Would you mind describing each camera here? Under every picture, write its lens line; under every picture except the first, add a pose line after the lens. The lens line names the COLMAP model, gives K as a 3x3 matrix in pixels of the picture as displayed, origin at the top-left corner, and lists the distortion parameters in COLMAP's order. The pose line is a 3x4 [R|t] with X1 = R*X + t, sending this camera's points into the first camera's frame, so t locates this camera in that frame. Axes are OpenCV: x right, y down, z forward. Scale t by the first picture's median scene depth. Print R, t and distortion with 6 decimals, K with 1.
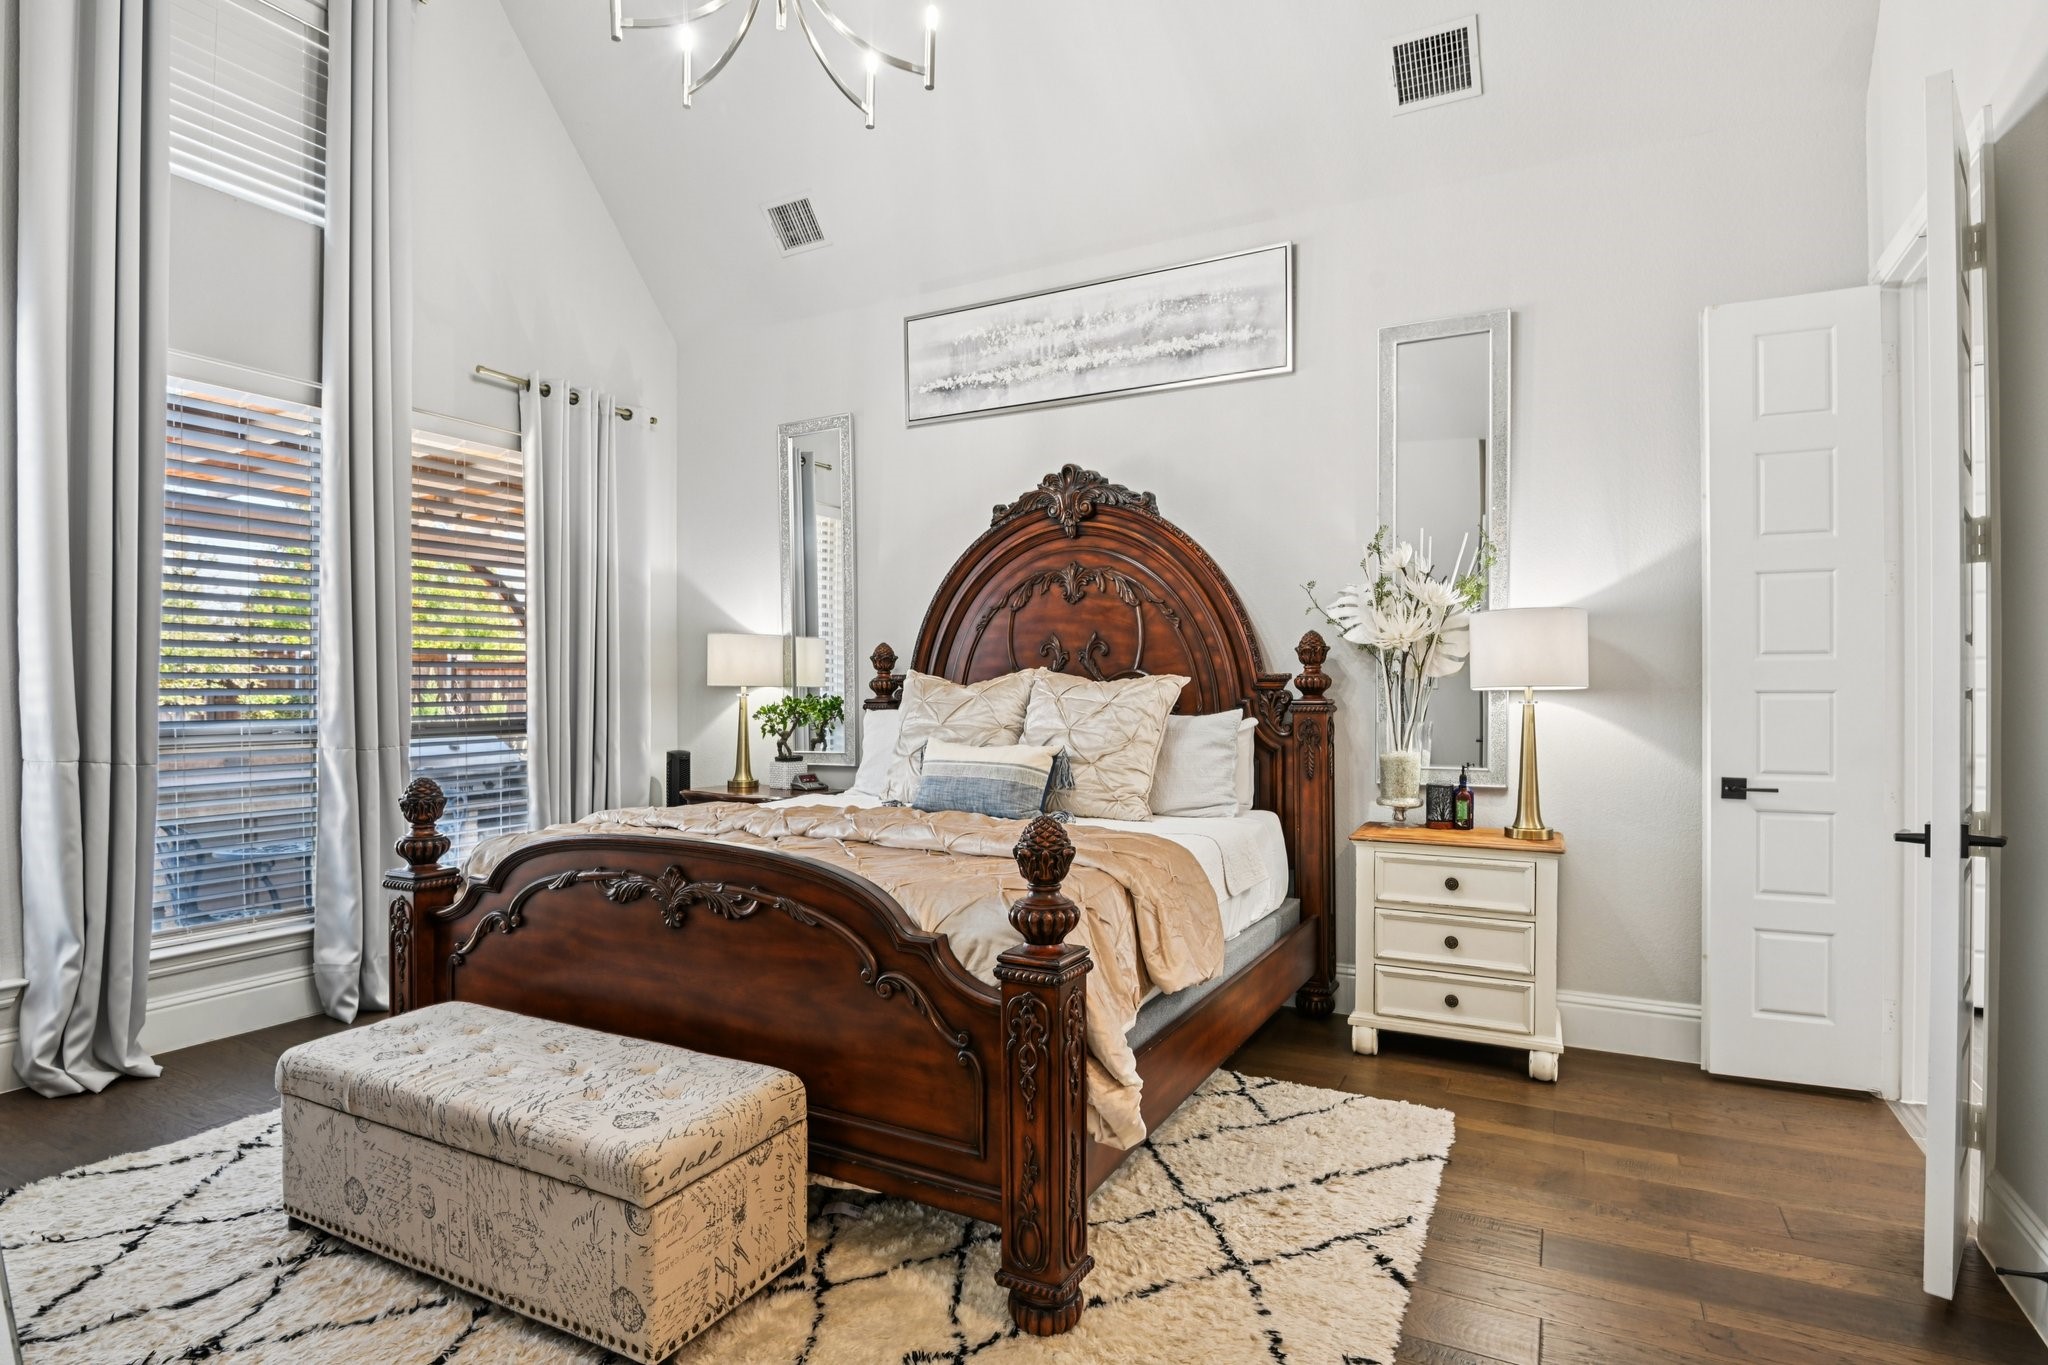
lens RADIAL K [[1046.9, 0, 1025.9], [0, 1046.9, 688.3], [0, 0, 1]] dist [-0.001433, -0.000435]
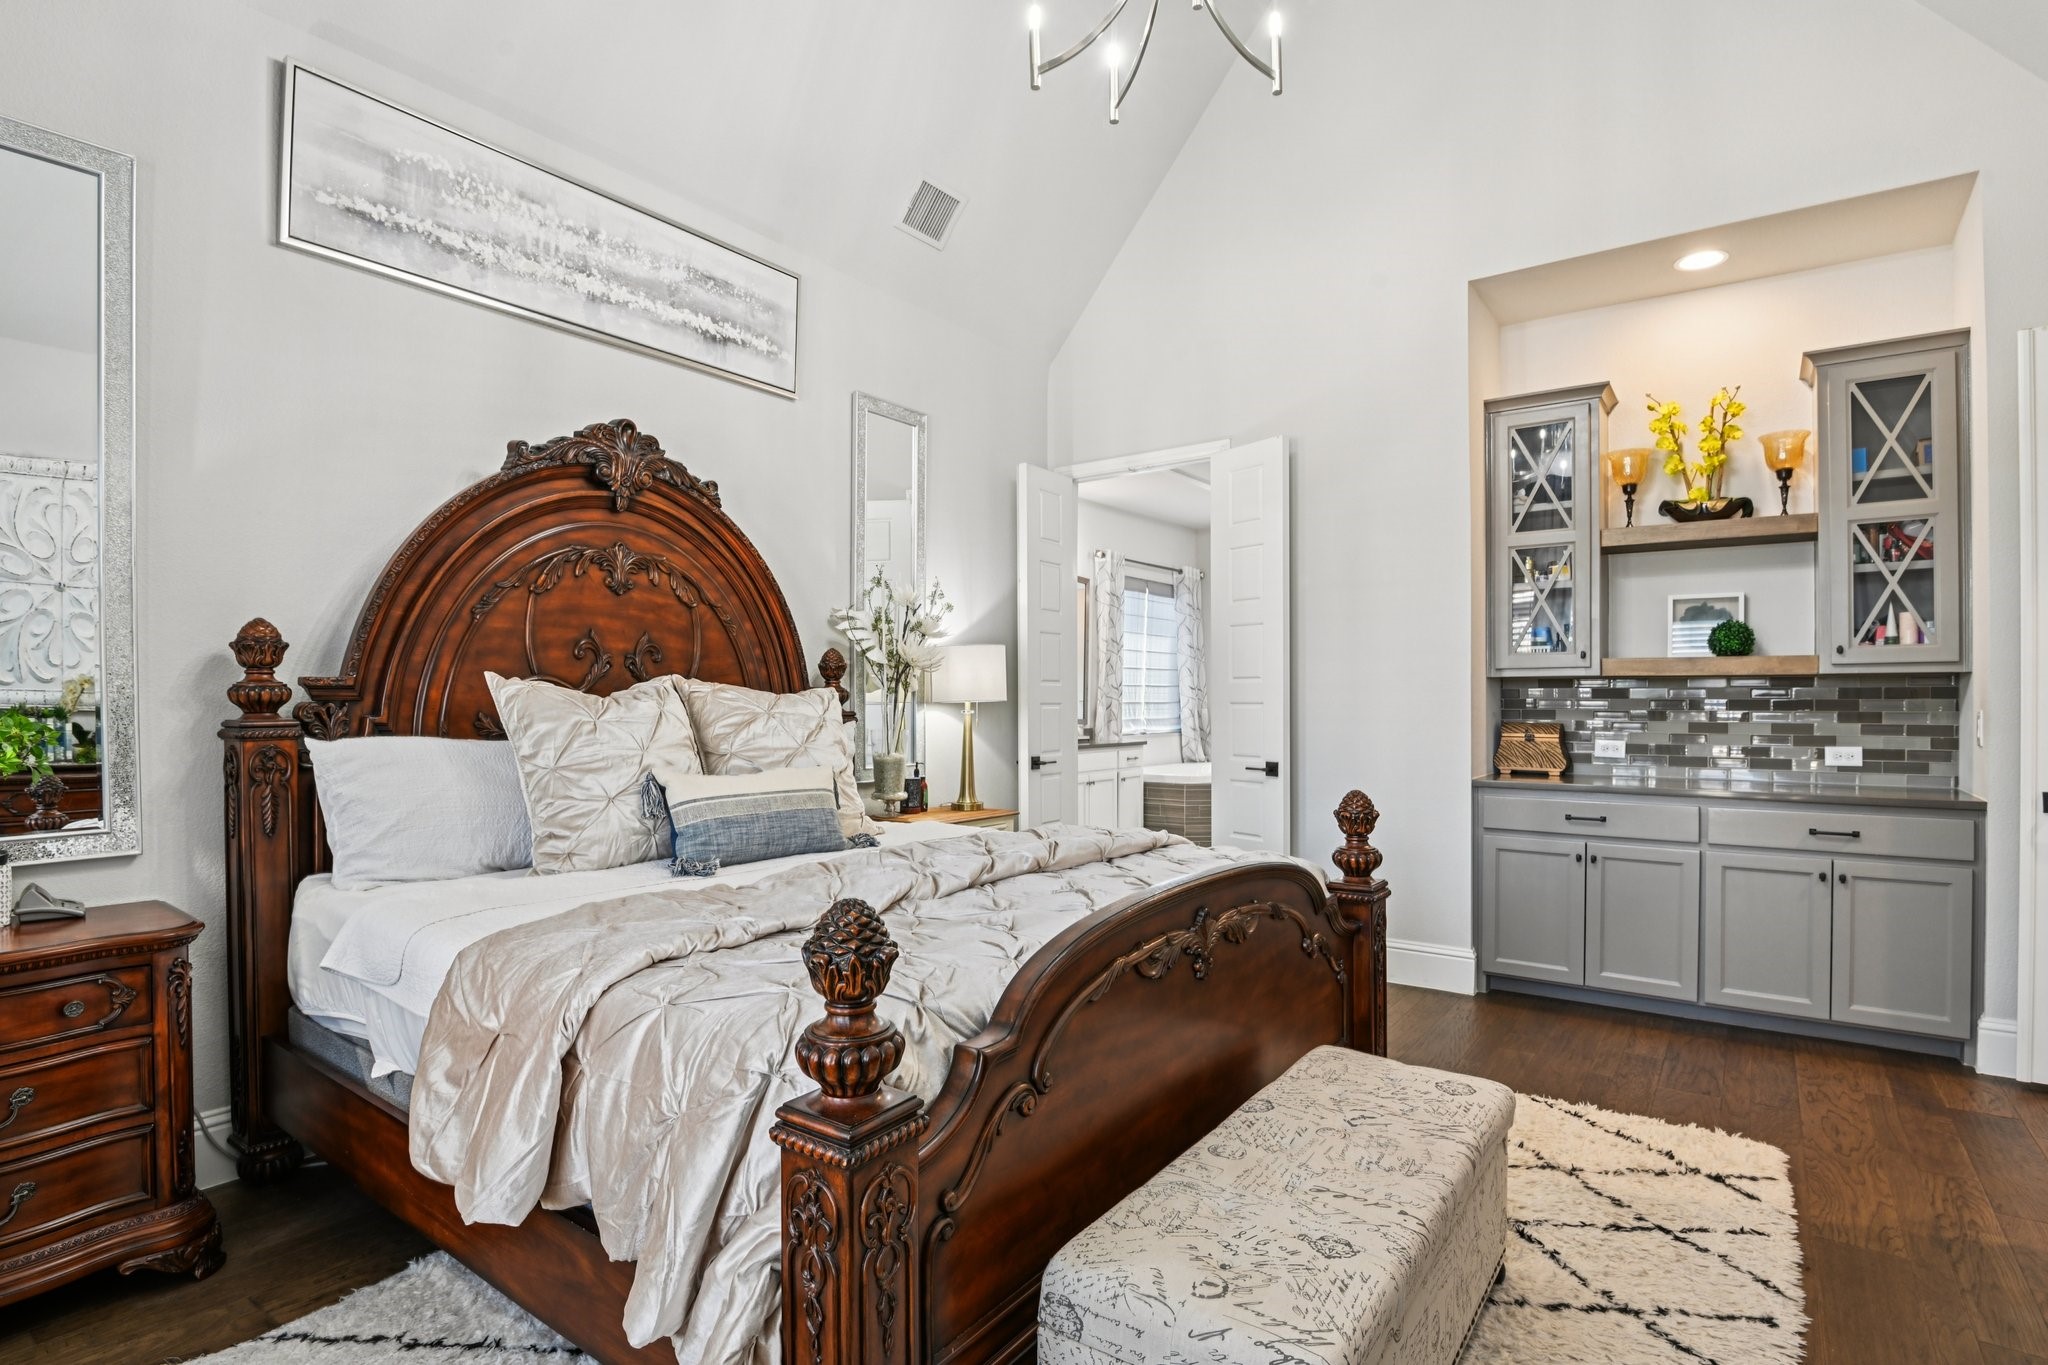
lens RADIAL K [[1046.9, 0, 1025.9], [0, 1046.9, 688.3], [0, 0, 1]] dist [-0.001433, -0.000435]
pose [[0.141124, 0.011278, 0.989928, -0.701646], [-0.003056, 0.999935, -0.010956, -0.001884], [-0.989987, -0.001479, 0.141149, 0.585224]]
